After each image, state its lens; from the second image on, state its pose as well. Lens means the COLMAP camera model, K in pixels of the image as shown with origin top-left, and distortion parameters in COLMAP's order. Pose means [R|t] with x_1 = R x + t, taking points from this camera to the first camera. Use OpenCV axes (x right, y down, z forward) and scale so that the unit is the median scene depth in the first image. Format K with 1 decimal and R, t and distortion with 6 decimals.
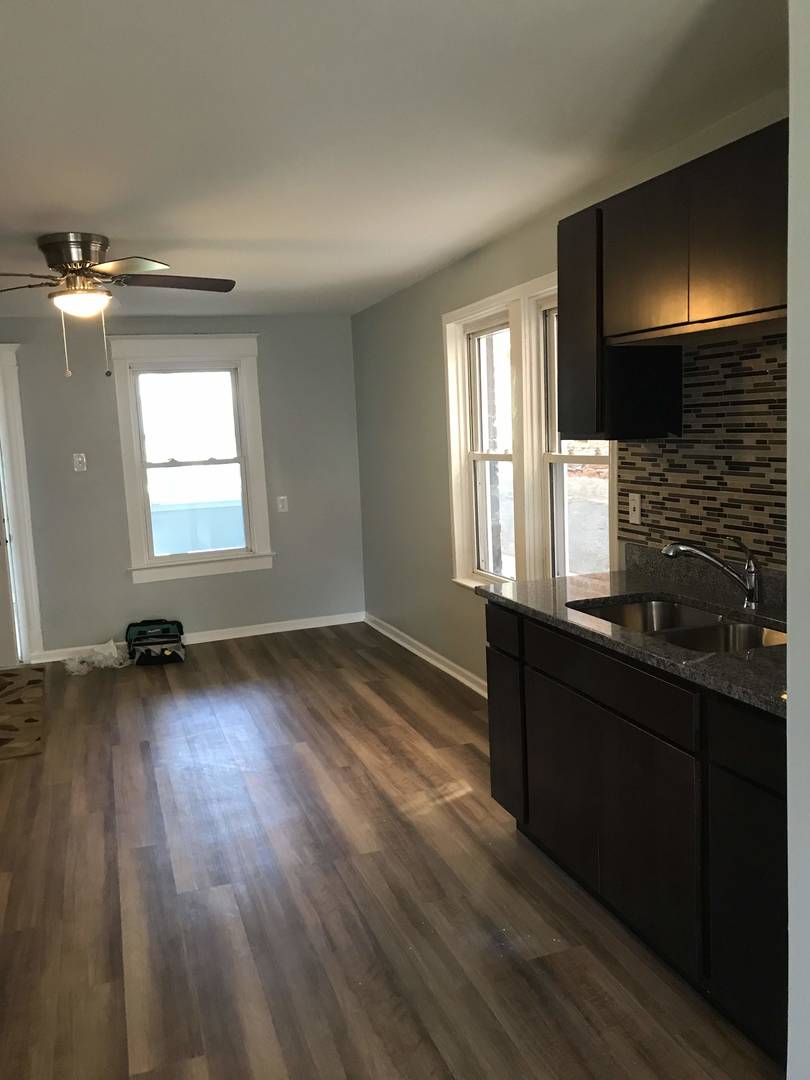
lens RADIAL K [[878.9, 0, 405.0], [0, 878.9, 540.0], [0, 0, 1]] dist [0.079951, -0.057758]
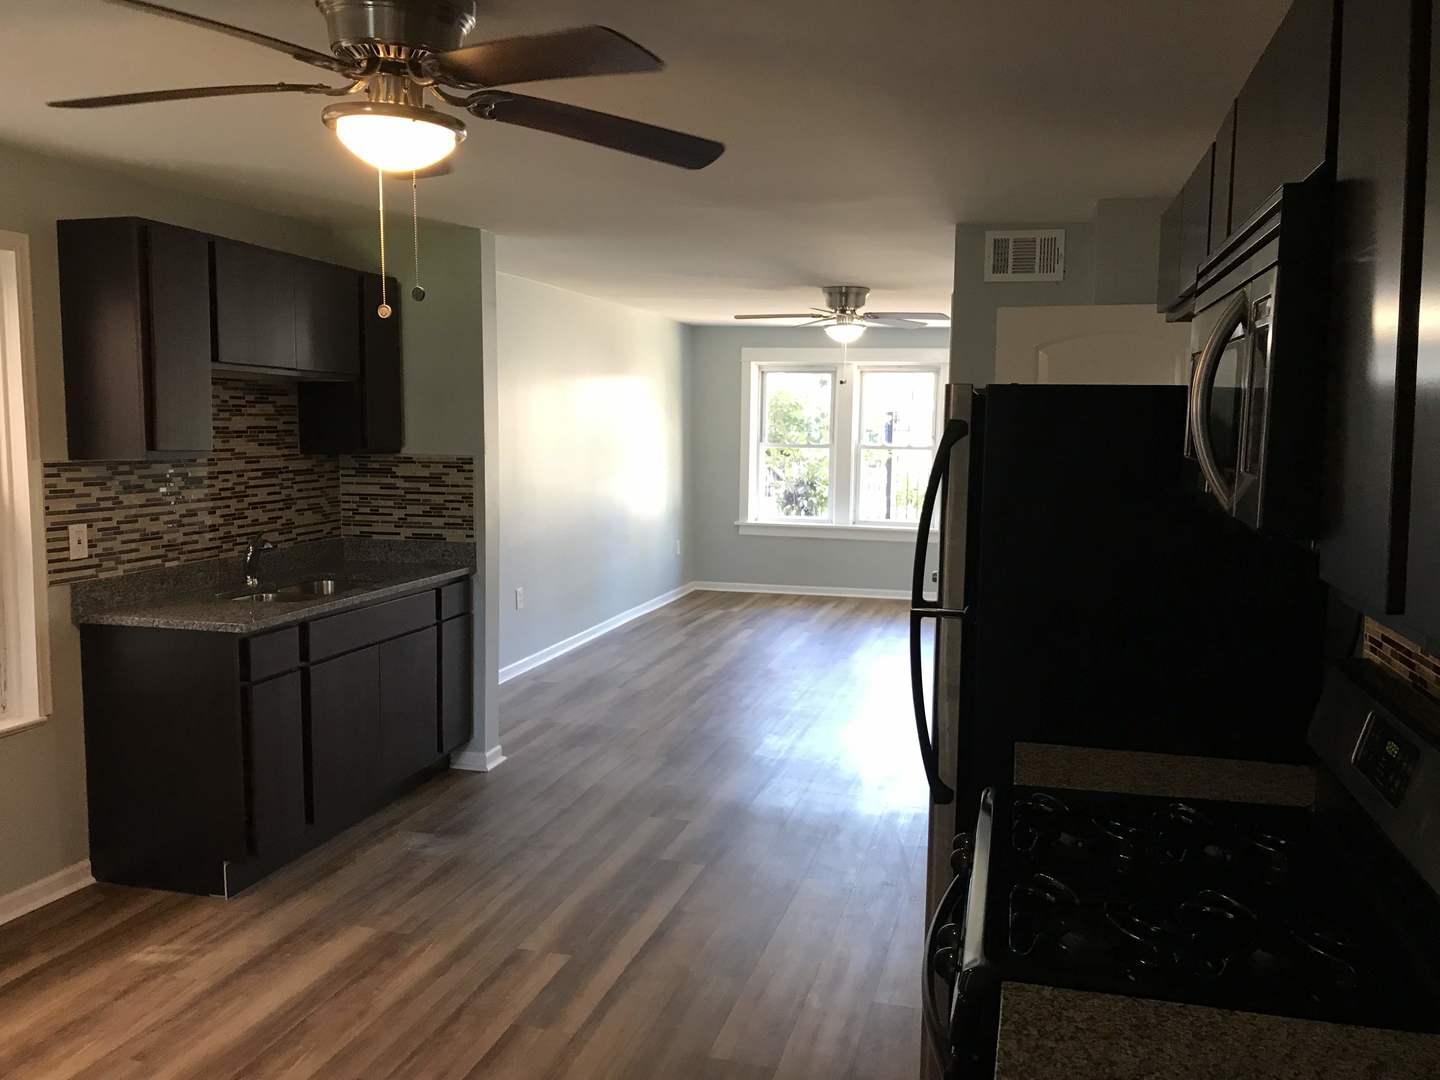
lens RADIAL K [[1171.9, 0, 722.6], [0, 1171.9, 532.8], [0, 0, 1]] dist [0.079951, -0.057758]
pose [[-0.820051, -0.042021, 0.570745, -0.918622], [0.077112, 0.980093, 0.182954, -0.207214], [-0.567071, 0.194043, -0.800486, 1.556007]]
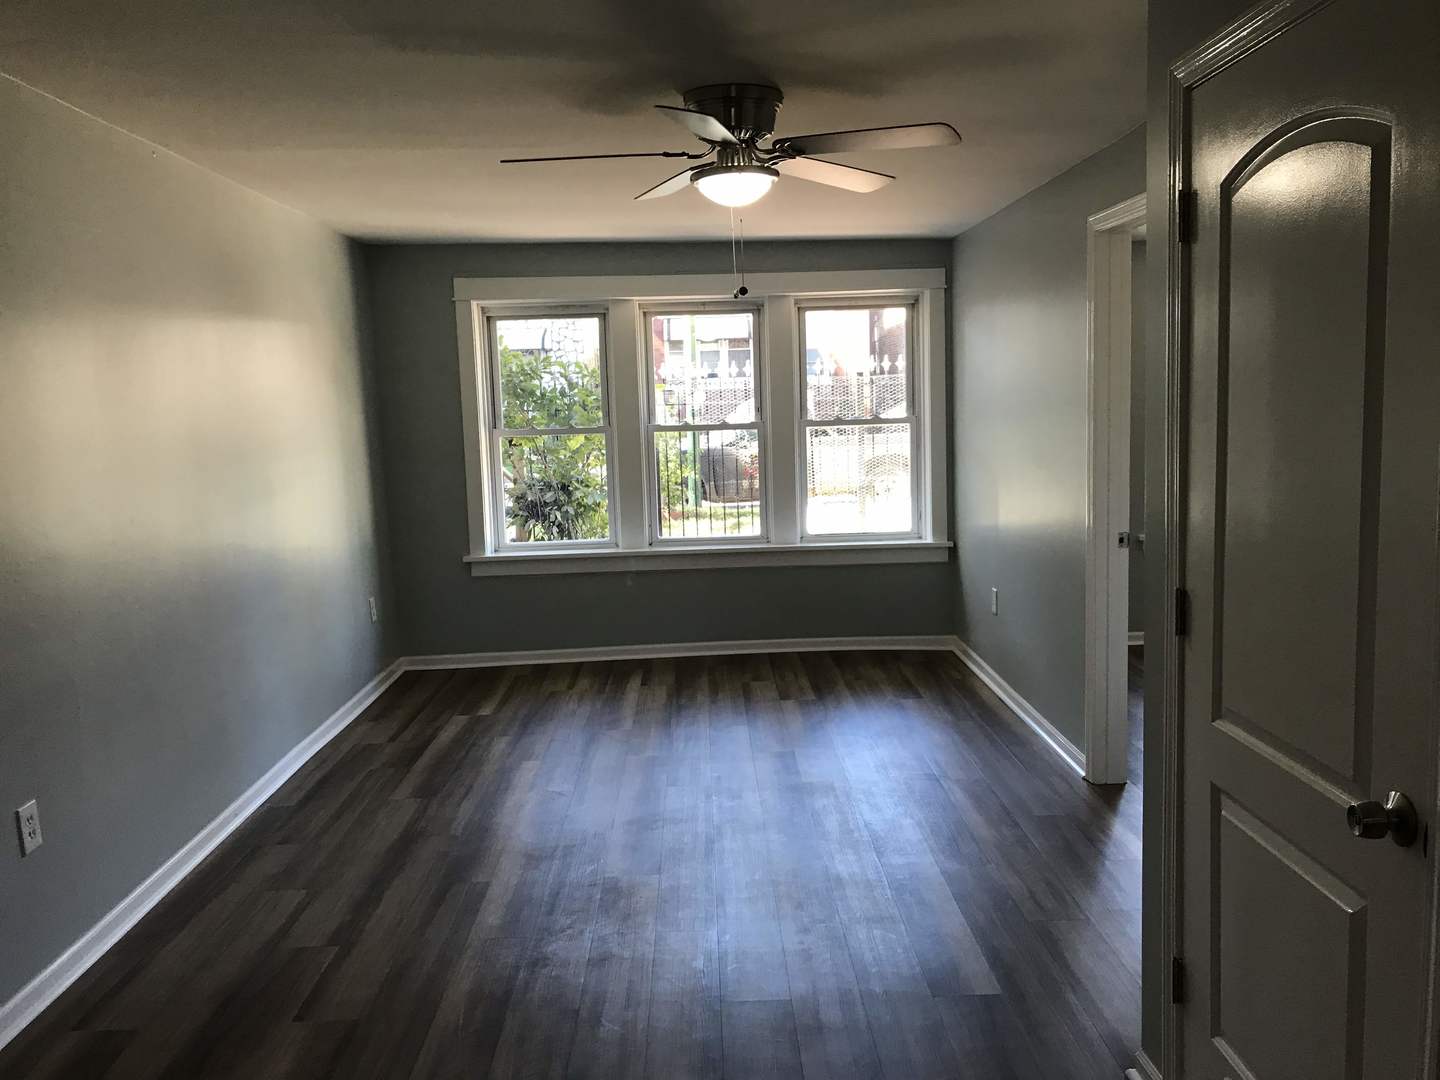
lens RADIAL K [[1171.9, 0, 722.6], [0, 1171.9, 532.8], [0, 0, 1]] dist [0.079951, -0.057758]
pose [[-0.946615, 0.019639, 0.321767, -0.208307], [0.095366, 0.970527, 0.221322, -0.097039], [-0.307937, 0.240192, -0.920588, 0.703208]]
